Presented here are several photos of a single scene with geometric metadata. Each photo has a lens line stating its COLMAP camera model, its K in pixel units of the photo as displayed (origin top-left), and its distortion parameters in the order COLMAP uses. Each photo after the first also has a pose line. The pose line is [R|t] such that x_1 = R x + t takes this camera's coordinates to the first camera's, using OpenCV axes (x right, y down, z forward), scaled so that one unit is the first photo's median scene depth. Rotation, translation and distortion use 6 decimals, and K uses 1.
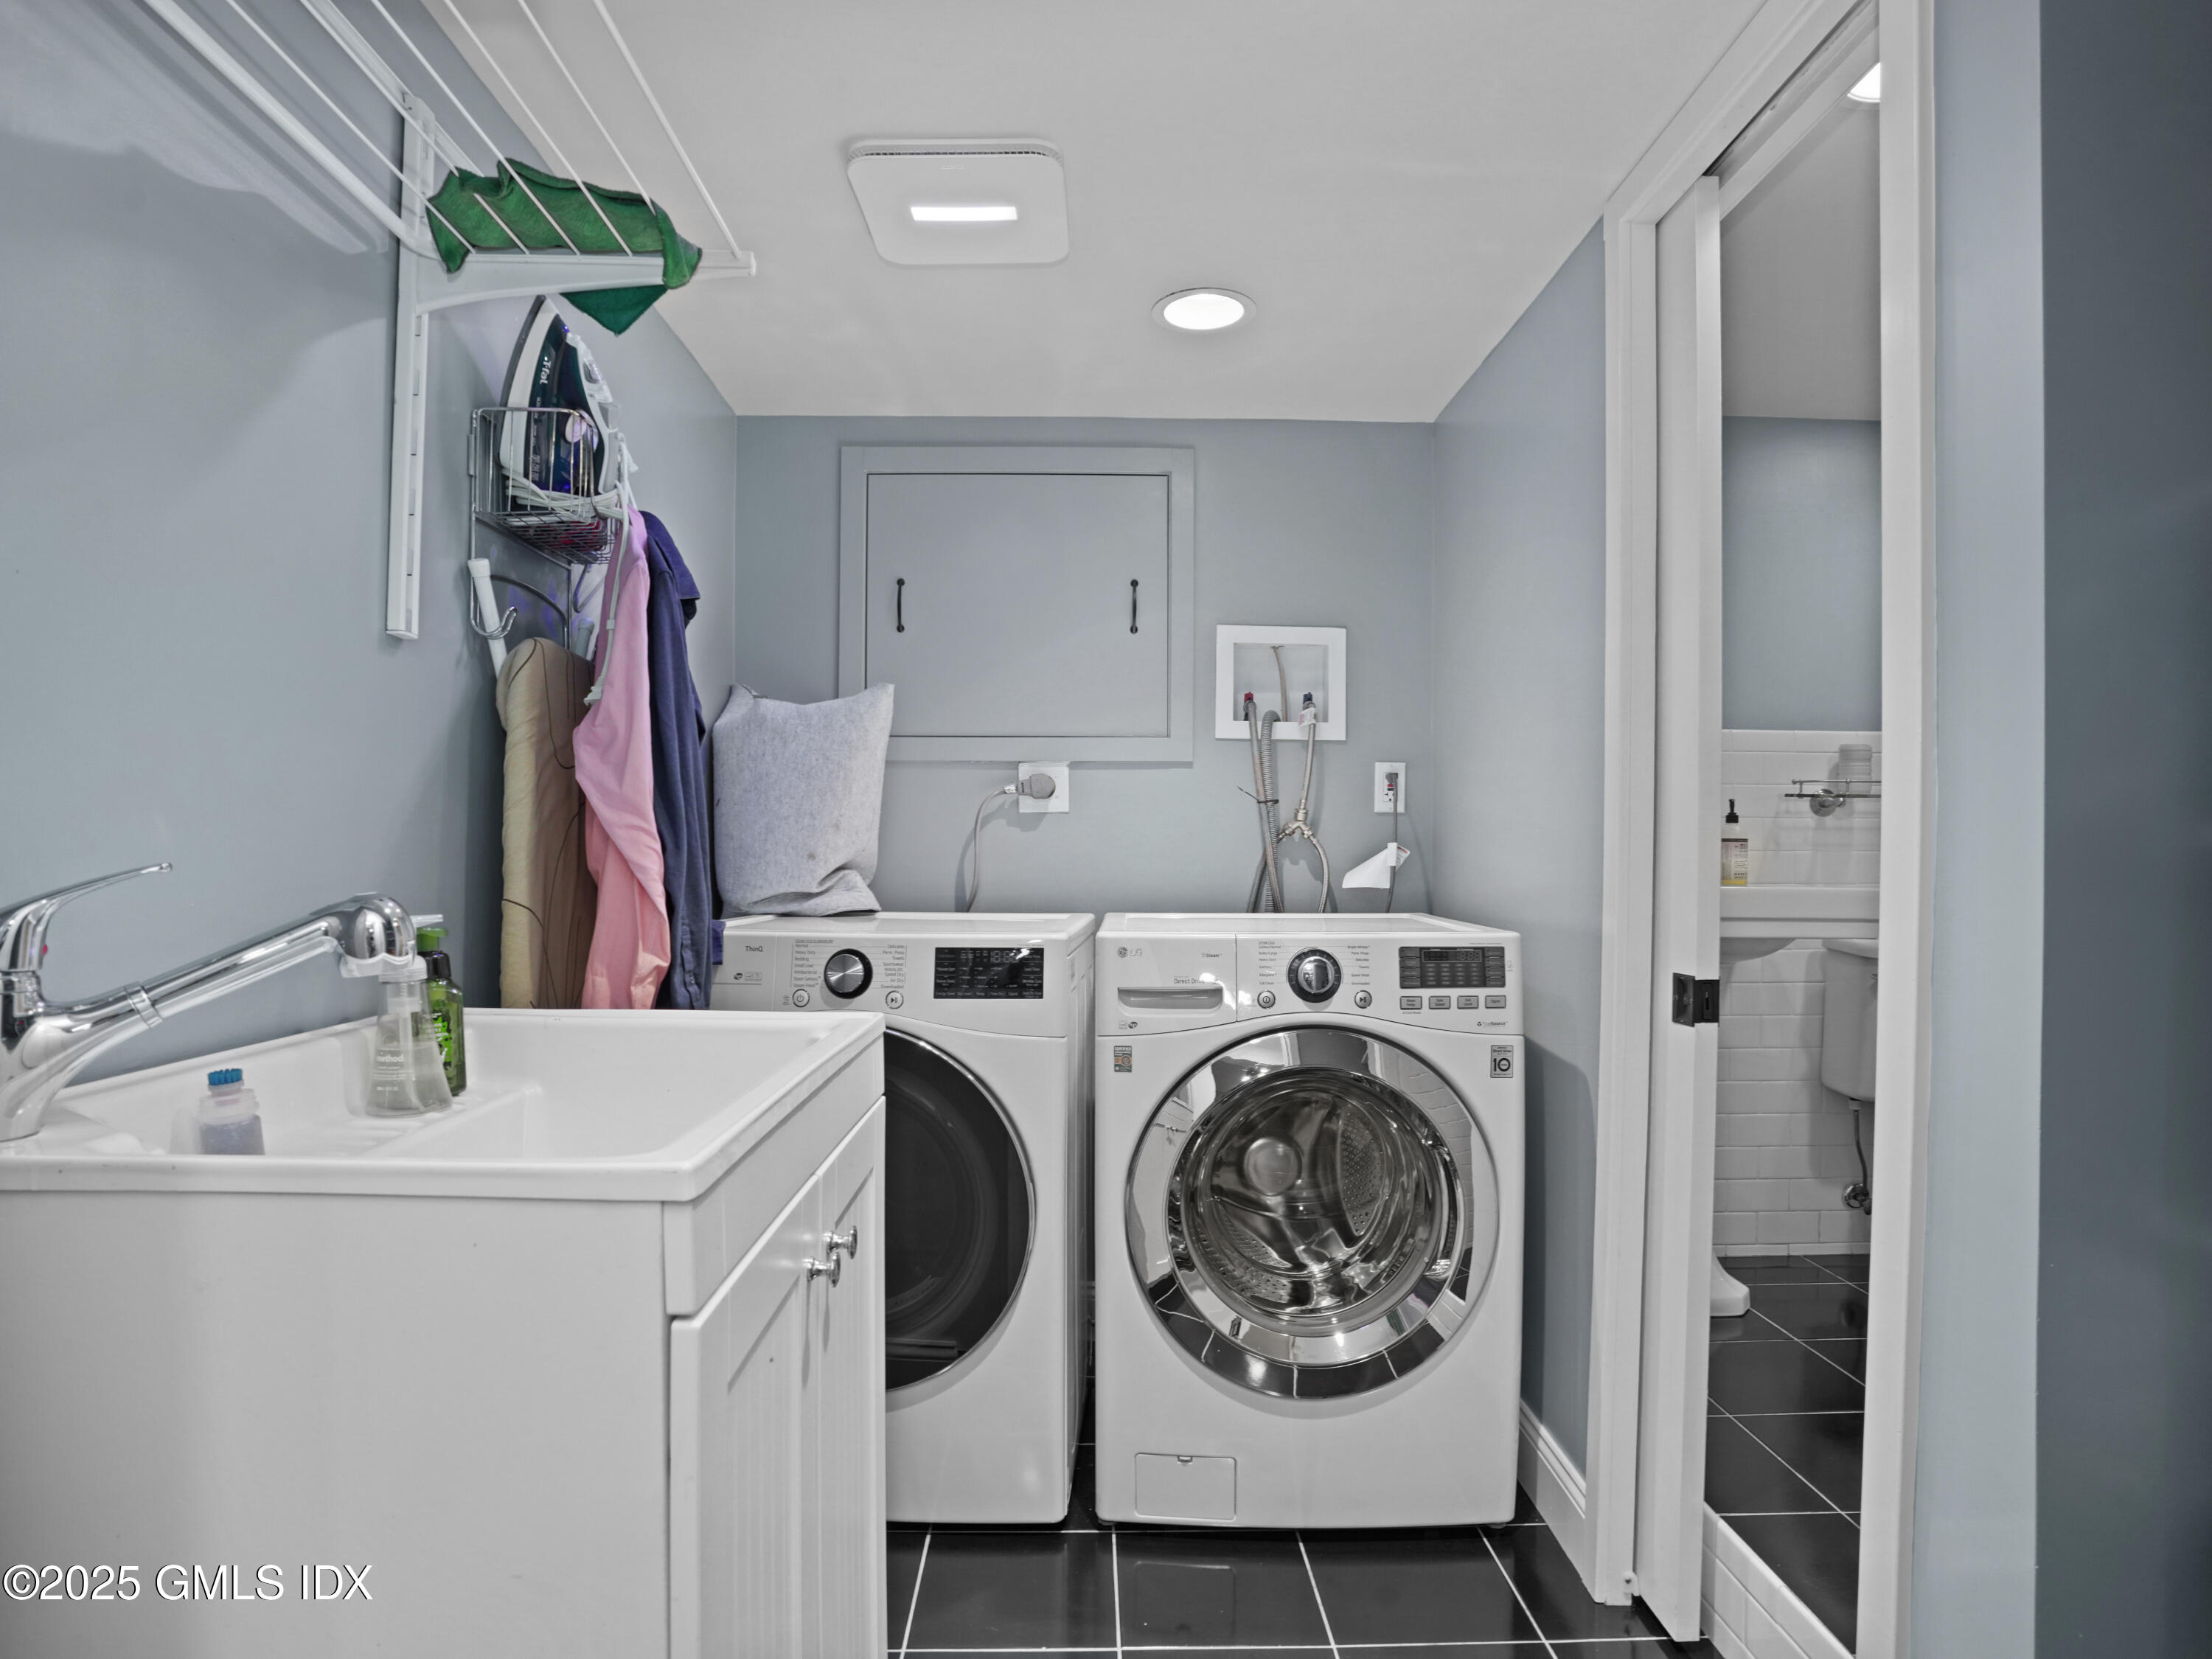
lens RADIAL K [[1213.3, 0, 1100.1], [0, 1213.3, 846.7], [0, 0, 1]] dist [-0.086860, 0.042729]
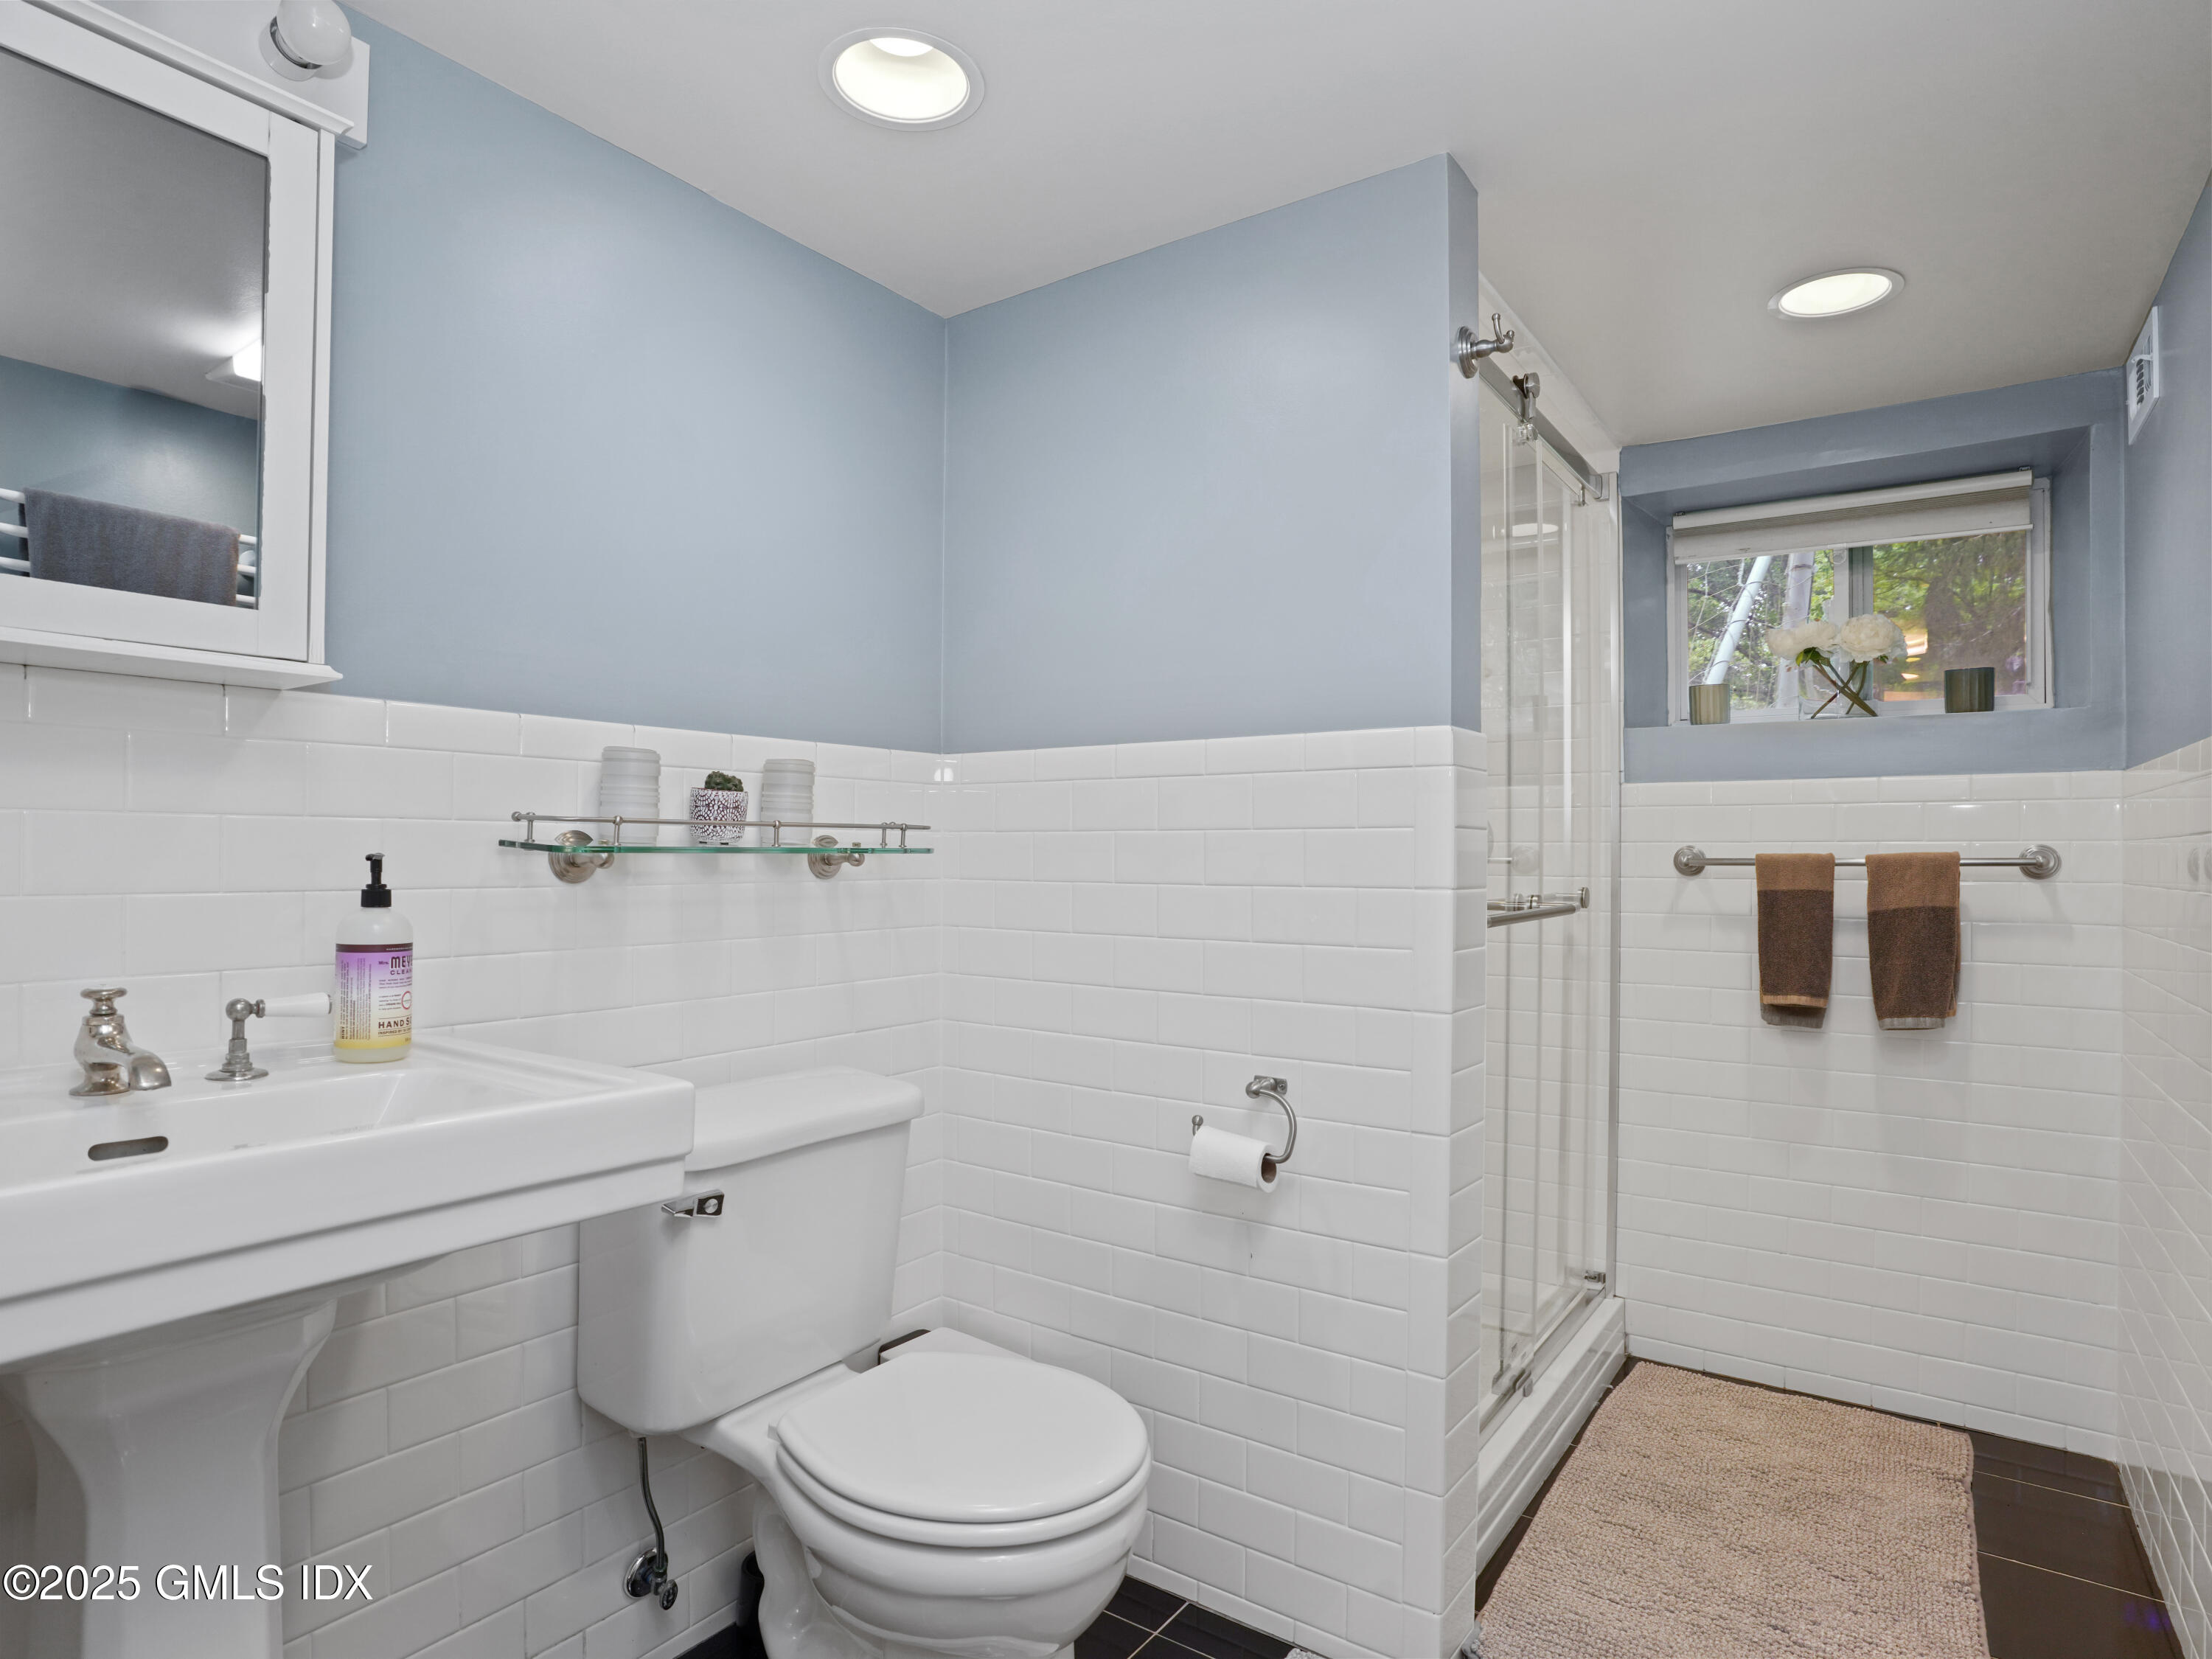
lens RADIAL K [[1213.3, 0, 1100.1], [0, 1213.3, 846.7], [0, 0, 1]] dist [-0.086860, 0.042729]
pose [[0.585749, 0.008521, 0.810448, 0.324145], [0.006511, 0.999863, -0.015219, -0.033498], [-0.810466, 0.014192, 0.585613, 0.507044]]
